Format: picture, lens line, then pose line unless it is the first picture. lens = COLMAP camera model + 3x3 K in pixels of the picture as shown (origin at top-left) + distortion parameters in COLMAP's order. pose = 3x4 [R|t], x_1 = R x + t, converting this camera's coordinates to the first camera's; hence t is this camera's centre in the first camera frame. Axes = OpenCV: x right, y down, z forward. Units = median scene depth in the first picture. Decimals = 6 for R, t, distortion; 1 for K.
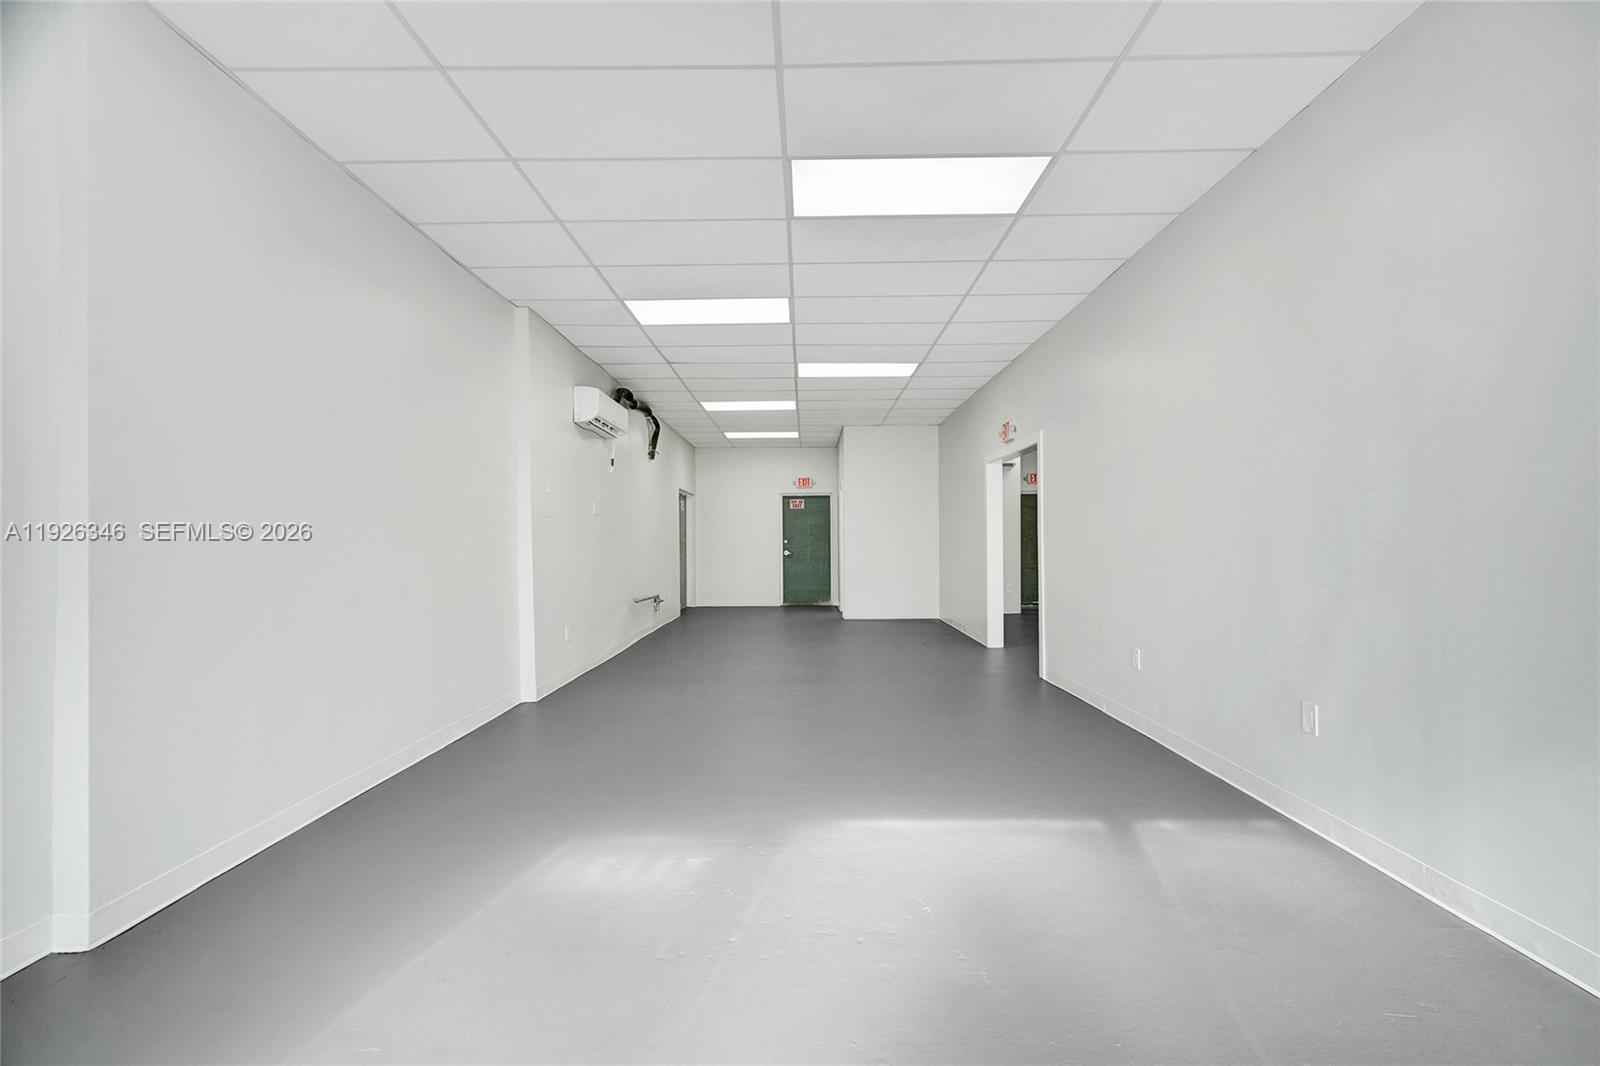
lens RADIAL K [[703.7, 0, 801.1], [0, 703.7, 539.2], [0, 0, 1]] dist [0.001357, 0.000629]
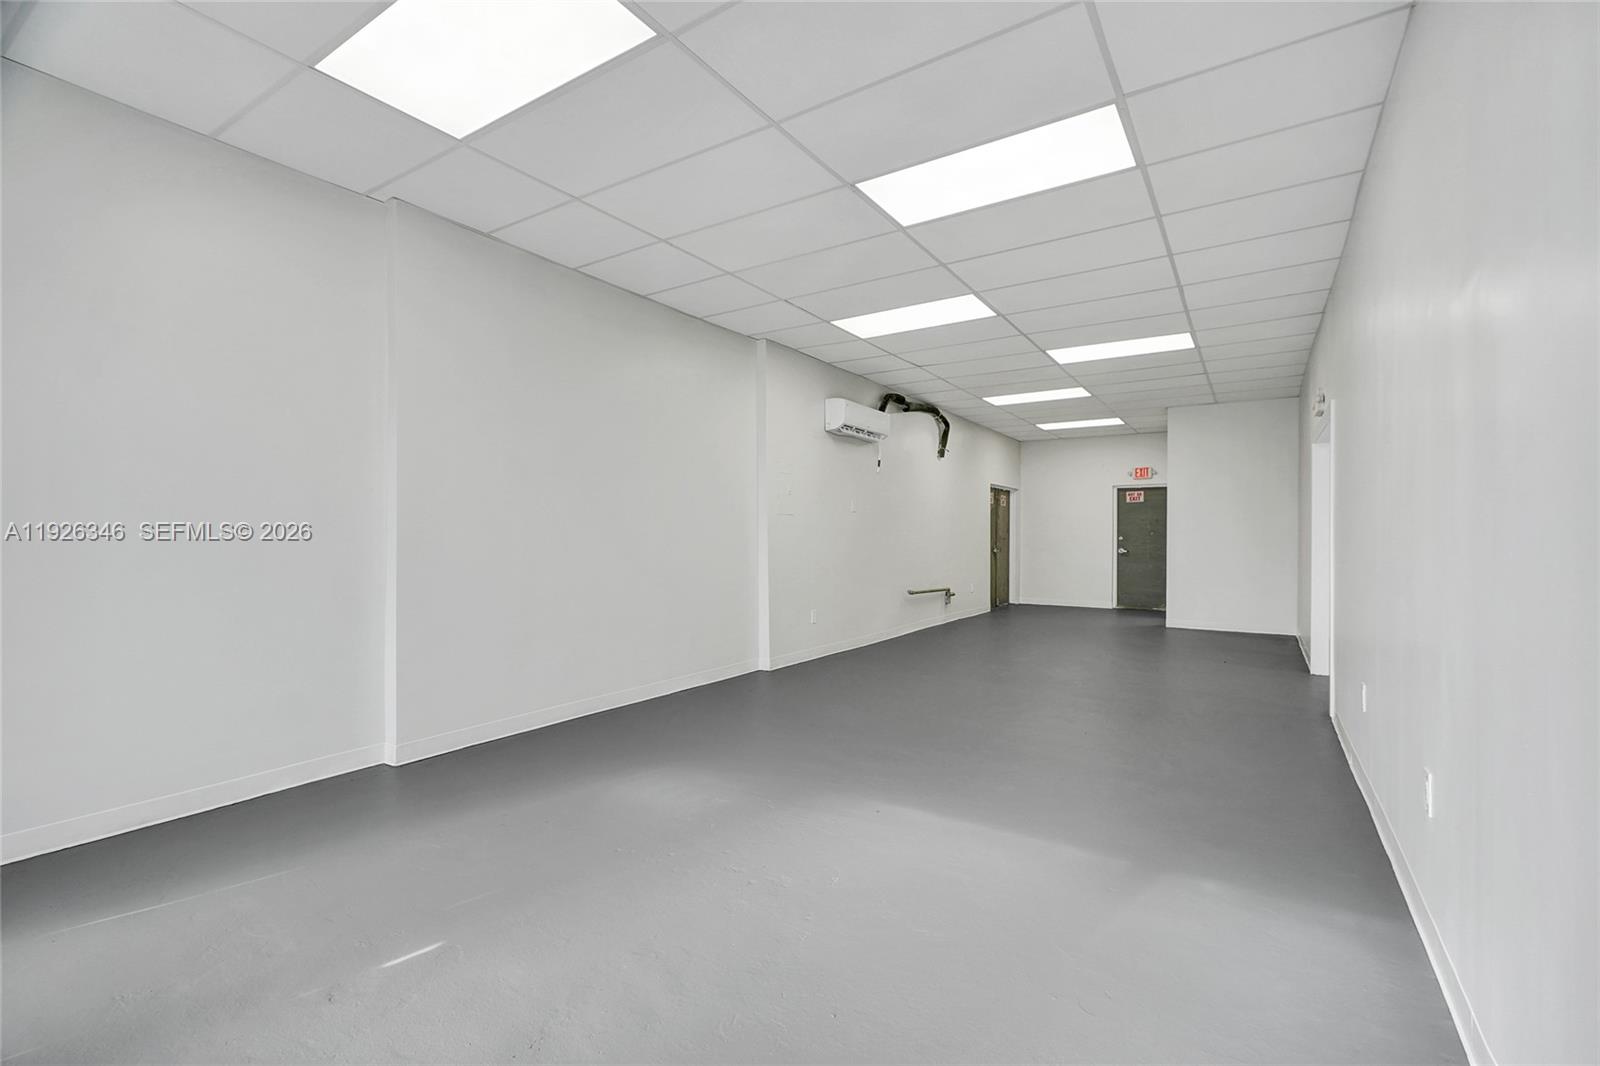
lens RADIAL K [[703.7, 0, 801.1], [0, 703.7, 539.2], [0, 0, 1]] dist [0.001357, 0.000629]
pose [[0.841055, 0.013042, -0.540792, 0.176024], [-0.008780, 0.999907, 0.010459, -0.002093], [0.540878, -0.004048, 0.841091, 0.016568]]
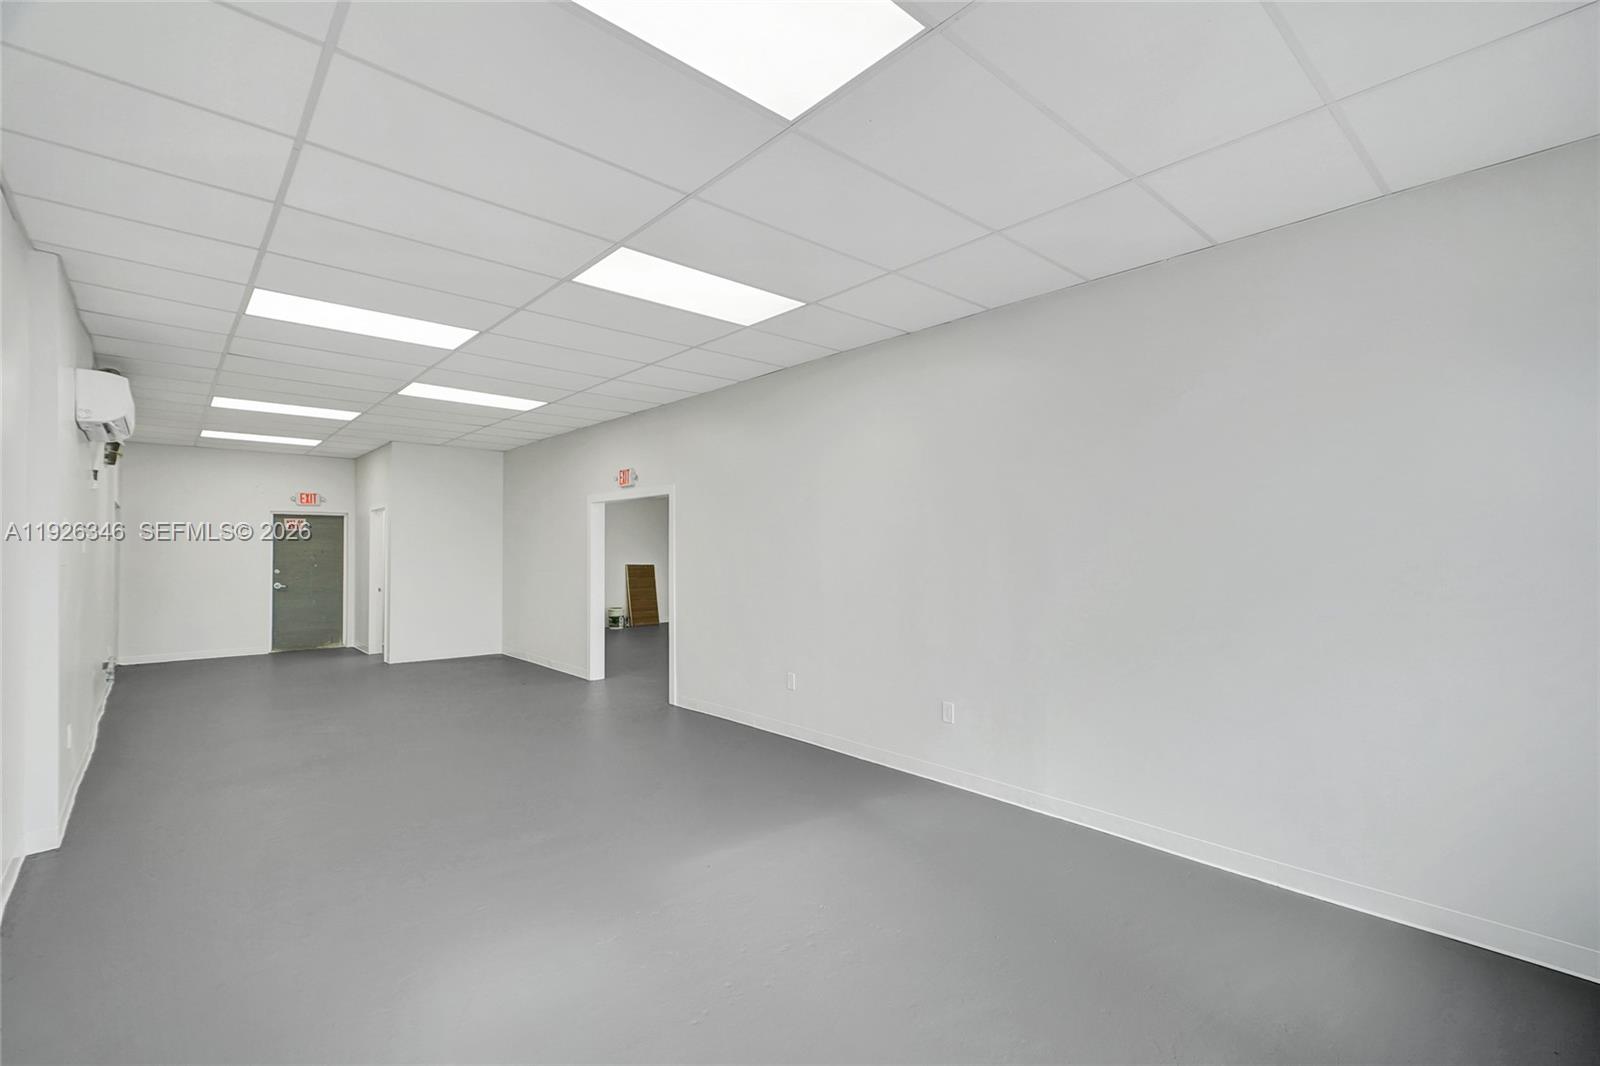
lens RADIAL K [[703.7, 0, 801.1], [0, 703.7, 539.2], [0, 0, 1]] dist [0.001357, 0.000629]
pose [[0.739506, 0.019954, 0.672854, -0.171829], [-0.006846, 0.999732, -0.022123, -0.027989], [-0.673115, 0.011753, 0.739445, 0.018277]]
